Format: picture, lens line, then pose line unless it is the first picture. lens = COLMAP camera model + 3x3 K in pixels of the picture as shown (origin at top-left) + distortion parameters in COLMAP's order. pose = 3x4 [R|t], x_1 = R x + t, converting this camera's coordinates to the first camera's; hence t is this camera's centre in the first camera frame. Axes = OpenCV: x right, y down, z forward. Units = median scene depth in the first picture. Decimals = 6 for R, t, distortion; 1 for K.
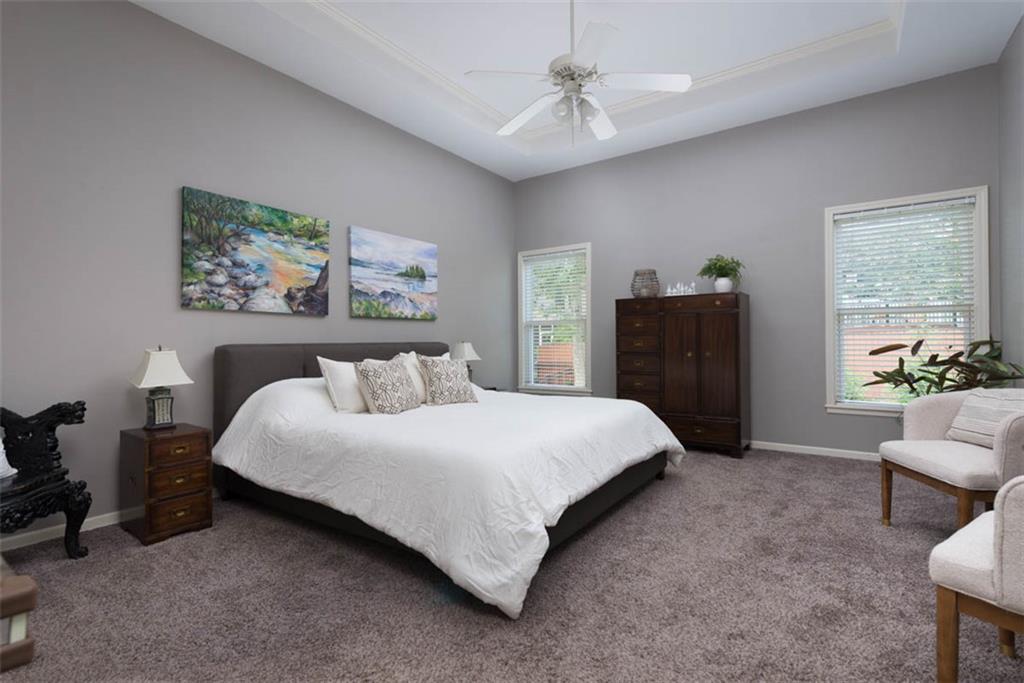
lens RADIAL K [[470.3, 0, 512.0], [0, 470.3, 341.5], [0, 0, 1]] dist [0.001002, 0.000040]
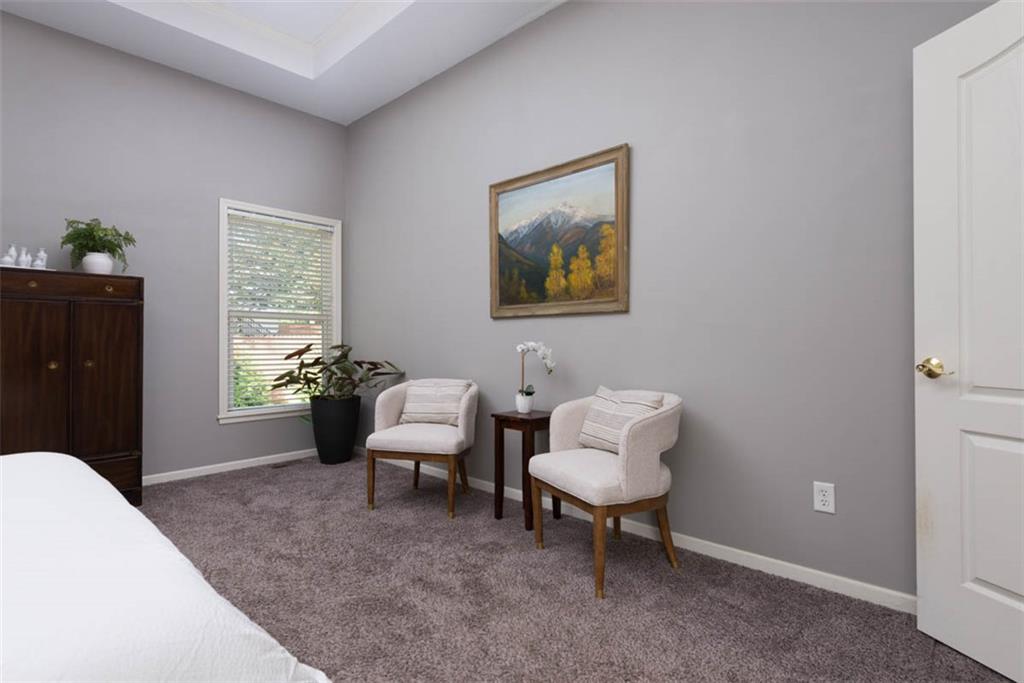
lens RADIAL K [[505.3, 0, 509.6], [0, 505.3, 338.3], [0, 0, 1]] dist [0.013443, -0.000698]
pose [[0.144212, 0.016928, 0.989402, -0.244326], [0.002441, 0.999845, -0.017462, 0.005360], [-0.989544, 0.004933, 0.144149, 0.352479]]
